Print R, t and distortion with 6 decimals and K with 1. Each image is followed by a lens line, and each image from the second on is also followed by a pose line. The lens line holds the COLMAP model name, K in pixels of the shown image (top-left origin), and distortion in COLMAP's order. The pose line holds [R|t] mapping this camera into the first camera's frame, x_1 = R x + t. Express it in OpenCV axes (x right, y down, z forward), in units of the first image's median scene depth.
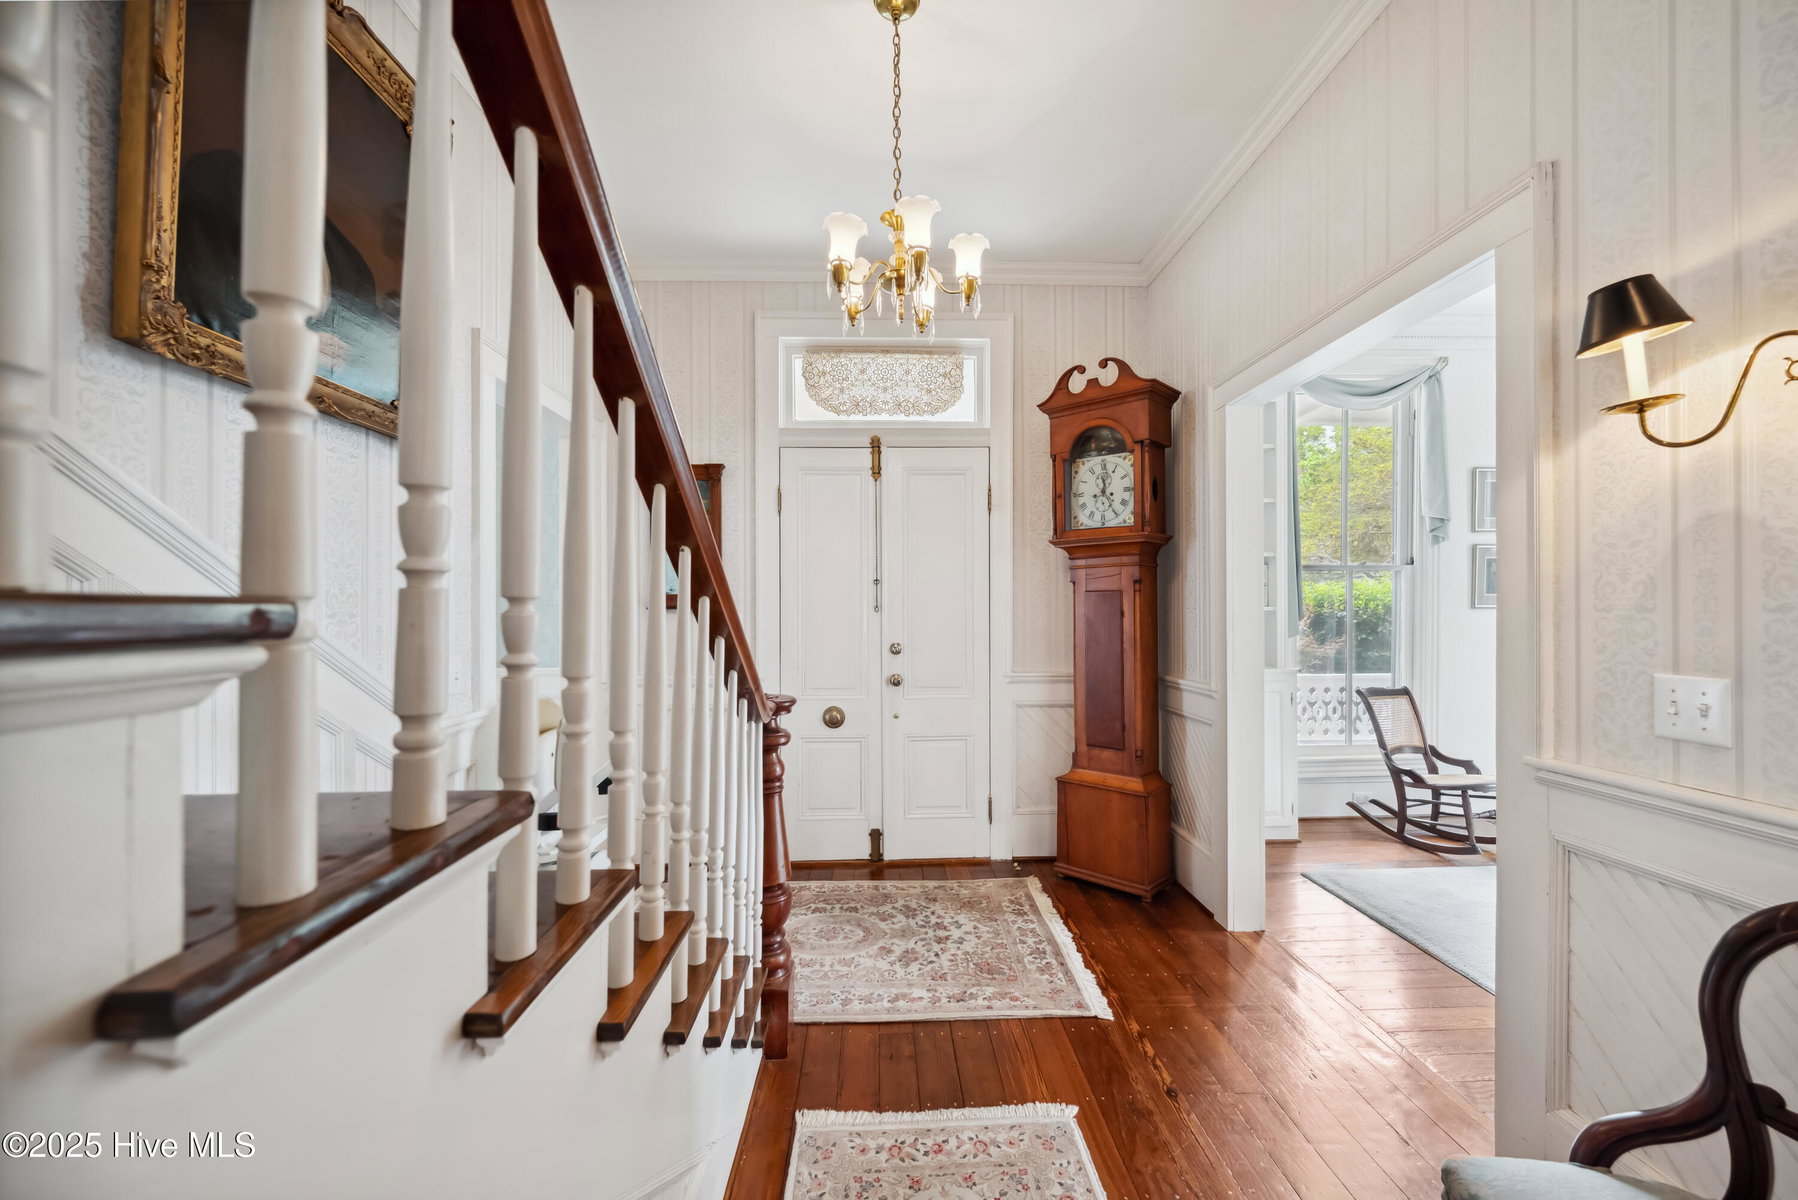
lens RADIAL K [[711.4, 0, 903.8], [0, 711.4, 597.7], [0, 0, 1]] dist [-0.001565, 0.000212]
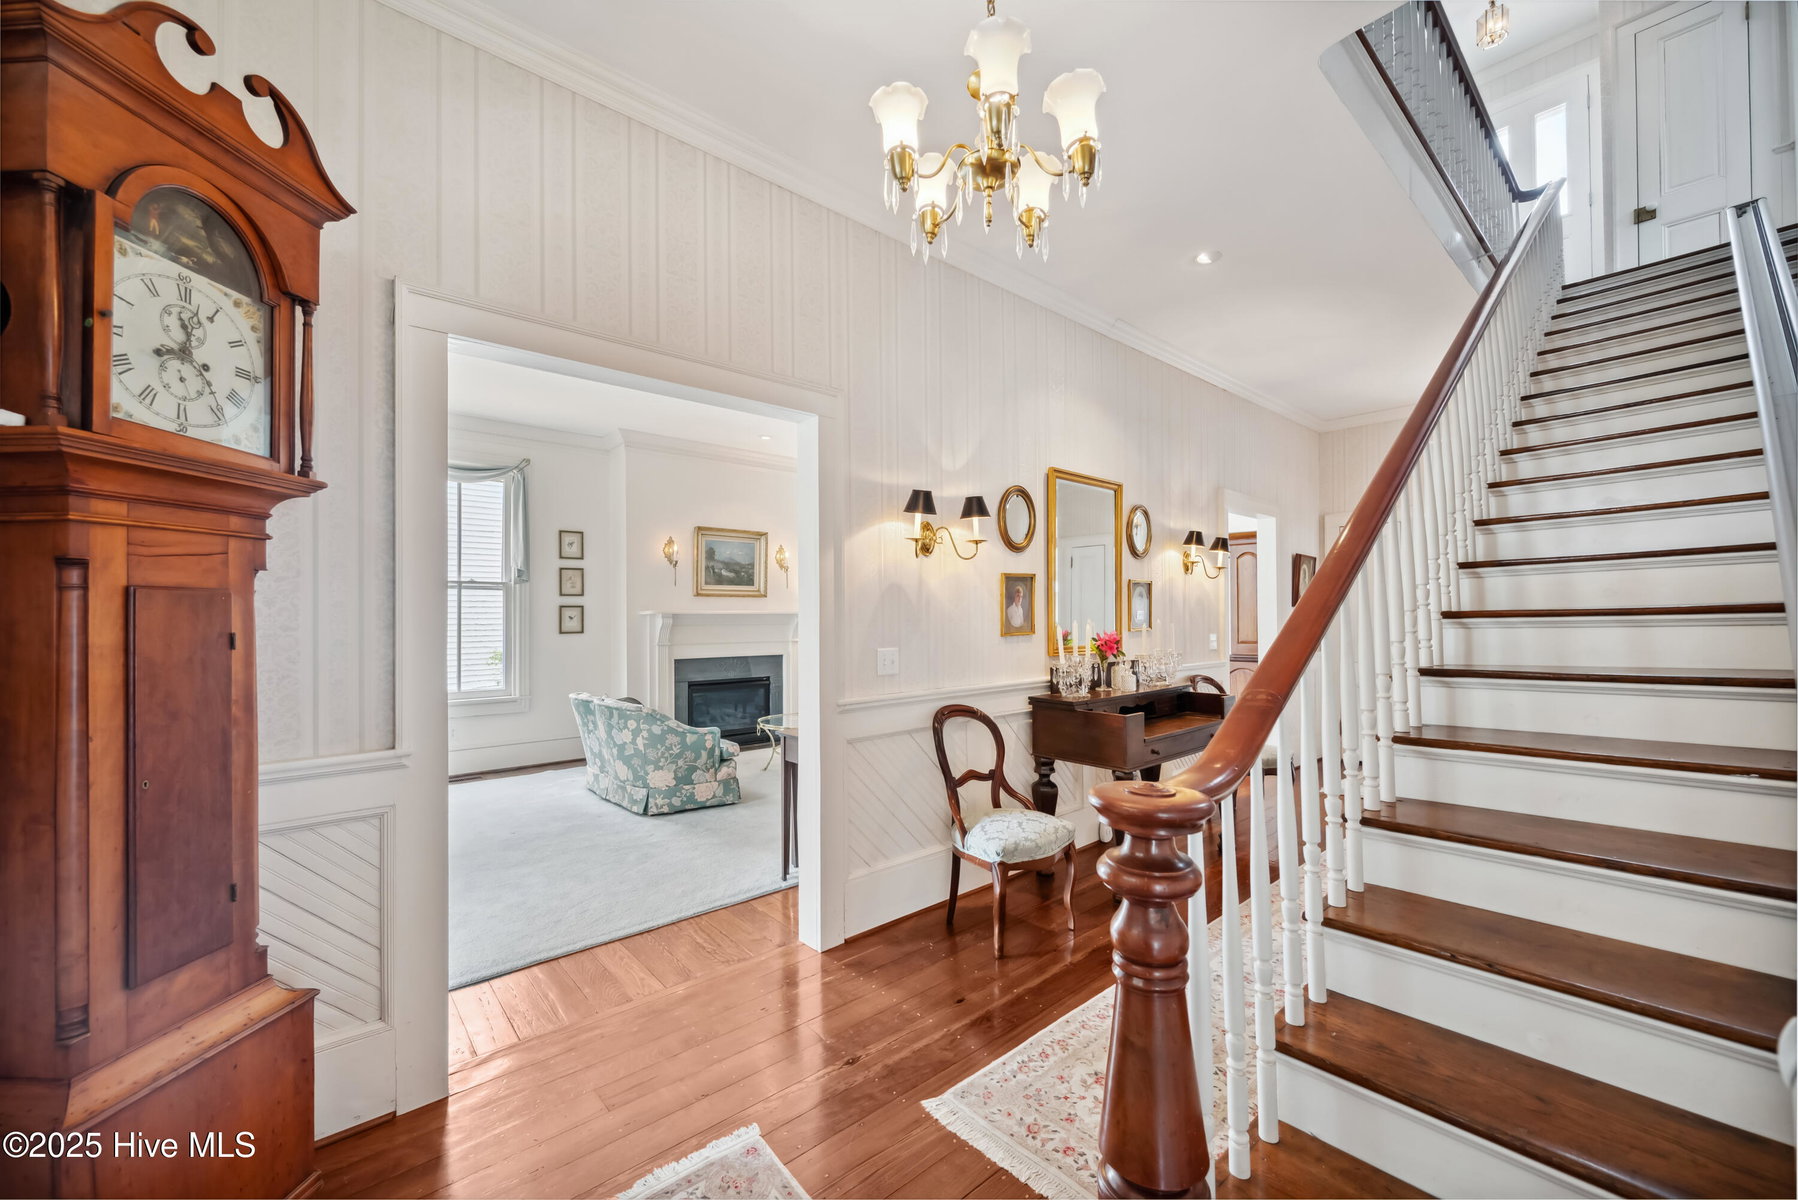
lens RADIAL K [[711.4, 0, 906.2], [0, 711.4, 610.9], [0, 0, 1]] dist [-0.001565, 0.000212]
pose [[-0.633758, 0.025618, 0.773107, -0.452216], [0.007369, 0.999606, -0.027082, 0.026475], [-0.773496, -0.011467, -0.633697, 1.364247]]
